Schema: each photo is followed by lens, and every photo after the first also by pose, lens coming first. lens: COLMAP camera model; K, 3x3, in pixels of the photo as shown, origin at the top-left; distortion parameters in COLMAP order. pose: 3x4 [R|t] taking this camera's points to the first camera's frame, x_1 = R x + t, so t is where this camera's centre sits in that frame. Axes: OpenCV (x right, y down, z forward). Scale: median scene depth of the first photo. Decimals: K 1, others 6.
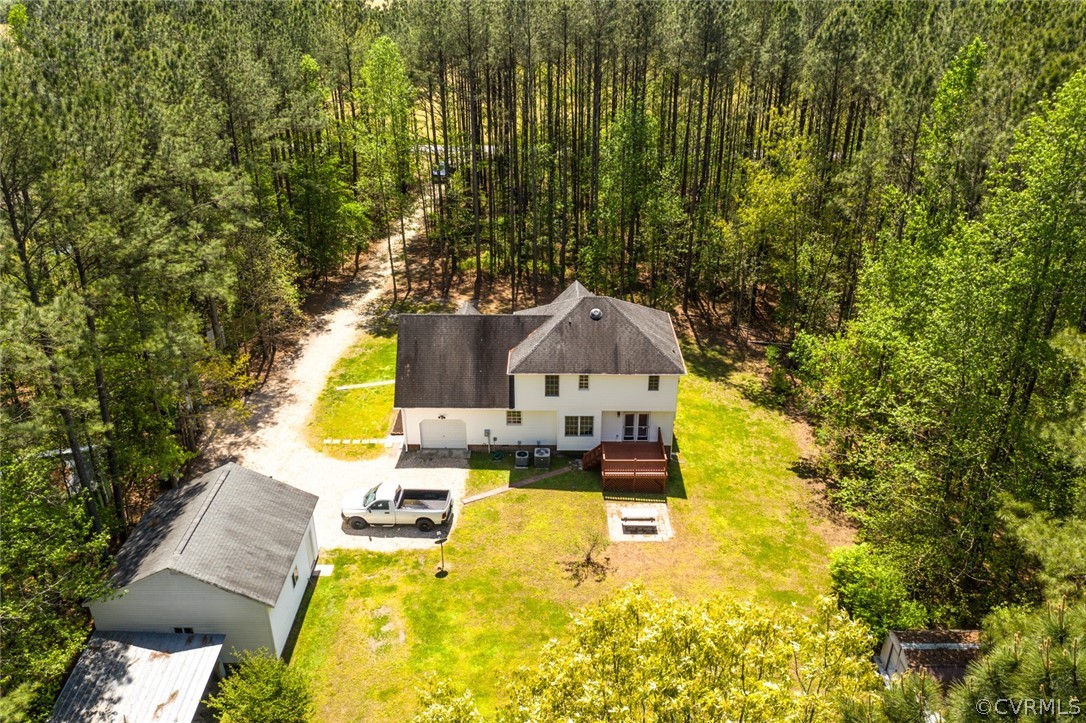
lens RADIAL K [[859.9, 0, 543.0], [0, 859.9, 361.5], [0, 0, 1]] dist [-0.036400, 0.004644]
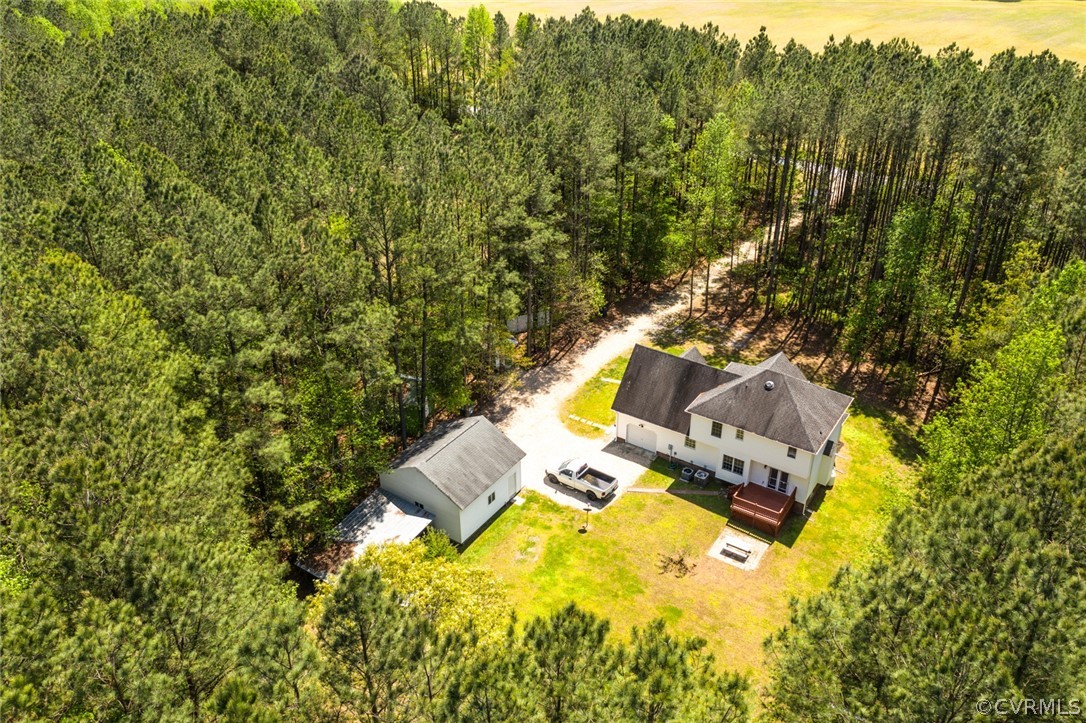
lens RADIAL K [[859.9, 0, 543.0], [0, 859.9, 361.5], [0, 0, 1]] dist [-0.036400, 0.004644]
pose [[0.832728, 0.272316, -0.482086, 0.383653], [-0.239151, 0.962184, 0.130413, -0.174643], [0.499370, 0.006693, 0.866363, -0.262043]]
